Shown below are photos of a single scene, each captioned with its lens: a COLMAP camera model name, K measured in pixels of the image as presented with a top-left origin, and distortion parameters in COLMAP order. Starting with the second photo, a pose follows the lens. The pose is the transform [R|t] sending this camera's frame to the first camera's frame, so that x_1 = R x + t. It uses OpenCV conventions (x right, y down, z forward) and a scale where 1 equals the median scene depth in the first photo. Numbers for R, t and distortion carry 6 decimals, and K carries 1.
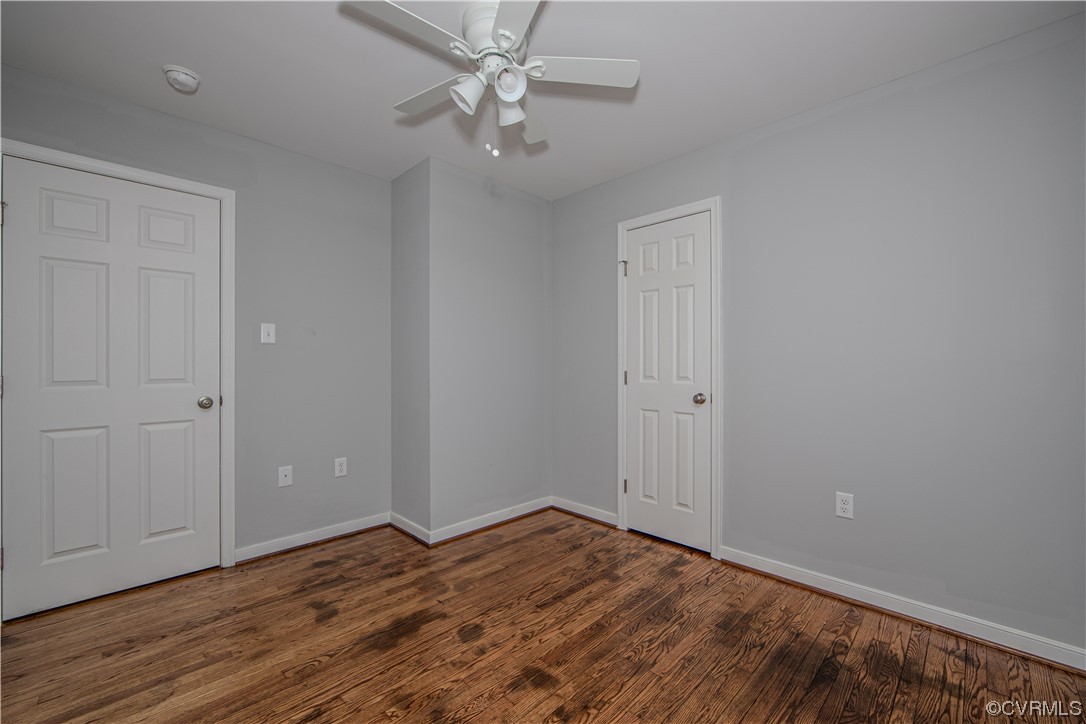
lens RADIAL K [[427.8, 0, 544.6], [0, 427.8, 360.7], [0, 0, 1]] dist [-0.004033, -0.000452]
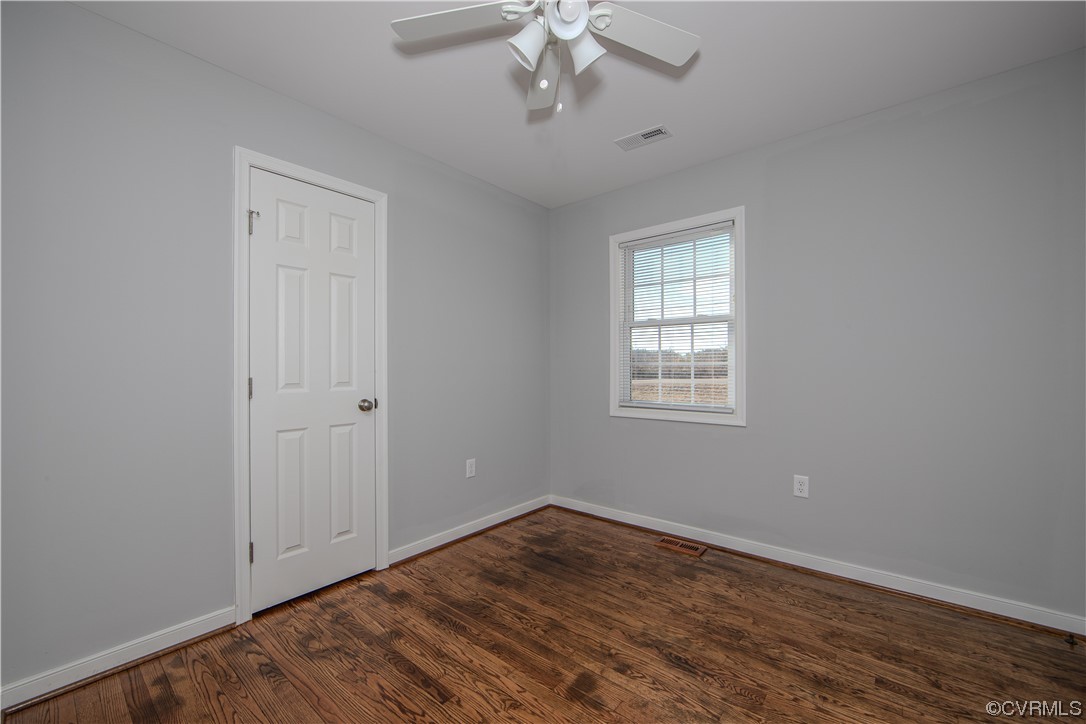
lens RADIAL K [[443.2, 0, 546.1], [0, 443.2, 364.5], [0, 0, 1]] dist [-0.014139, 0.002749]
pose [[-0.078309, 0.004260, 0.996920, -0.632539], [-0.004147, 0.999981, -0.004599, 0.005075], [-0.996921, -0.004494, -0.078289, 0.724176]]
